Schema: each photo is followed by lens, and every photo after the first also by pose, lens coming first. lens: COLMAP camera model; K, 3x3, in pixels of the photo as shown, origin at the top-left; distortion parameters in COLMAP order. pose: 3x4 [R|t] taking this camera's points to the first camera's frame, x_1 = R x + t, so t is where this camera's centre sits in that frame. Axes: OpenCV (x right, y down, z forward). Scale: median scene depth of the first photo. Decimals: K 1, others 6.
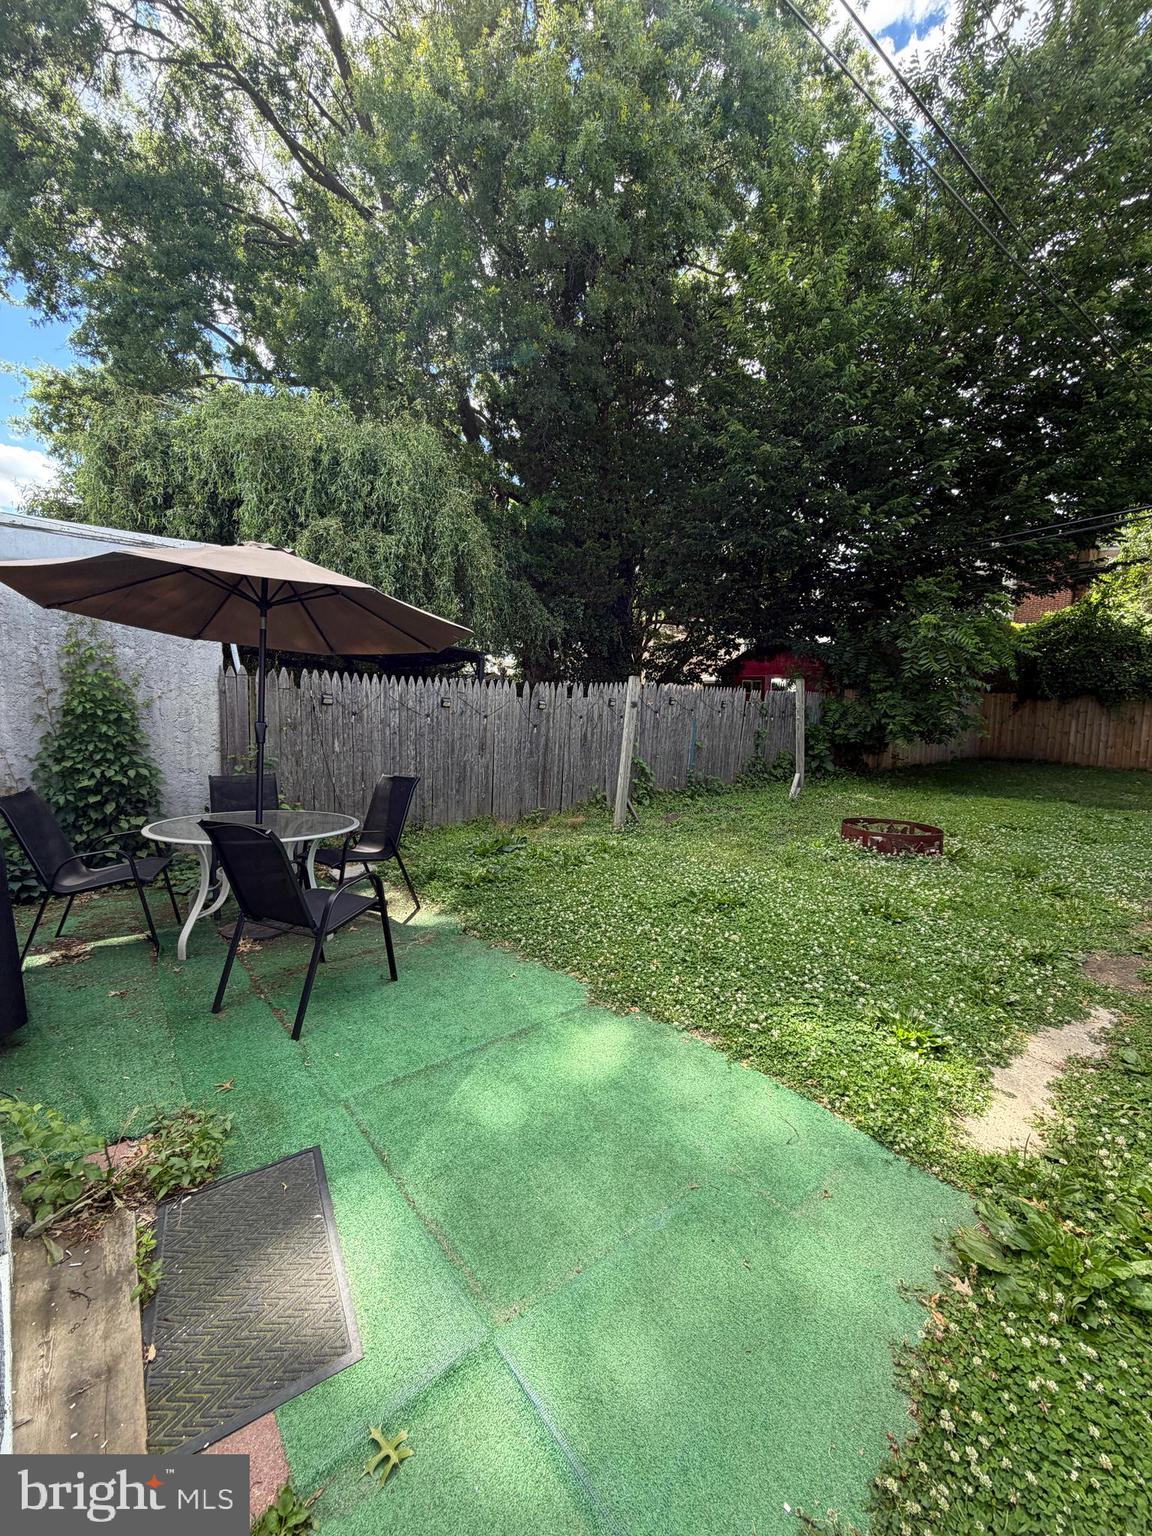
lens RADIAL K [[612.9, 0, 578.1], [0, 612.9, 760.5], [0, 0, 1]] dist [0.001227, 0.000103]
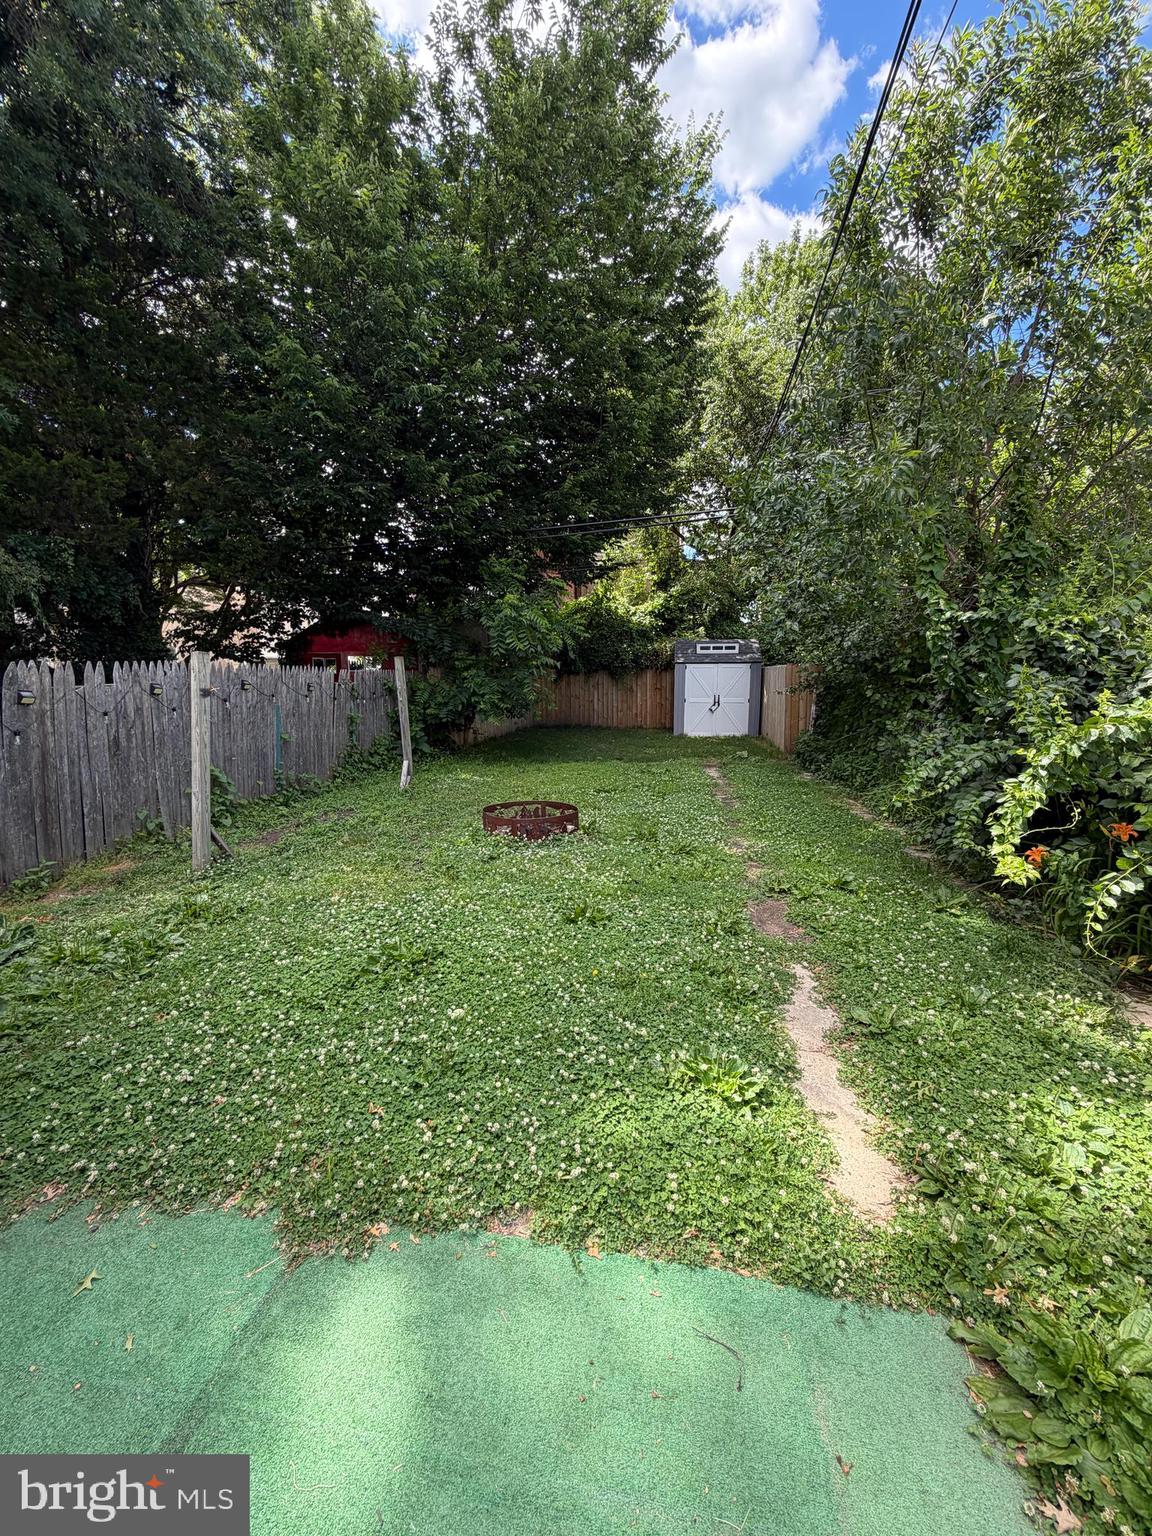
lens RADIAL K [[612.9, 0, 578.1], [0, 612.9, 760.5], [0, 0, 1]] dist [0.001227, 0.000103]
pose [[0.763743, -0.105955, 0.636765, -0.028747], [0.083143, 0.994367, 0.065737, -0.018915], [-0.640143, 0.002736, 0.768251, 0.143702]]
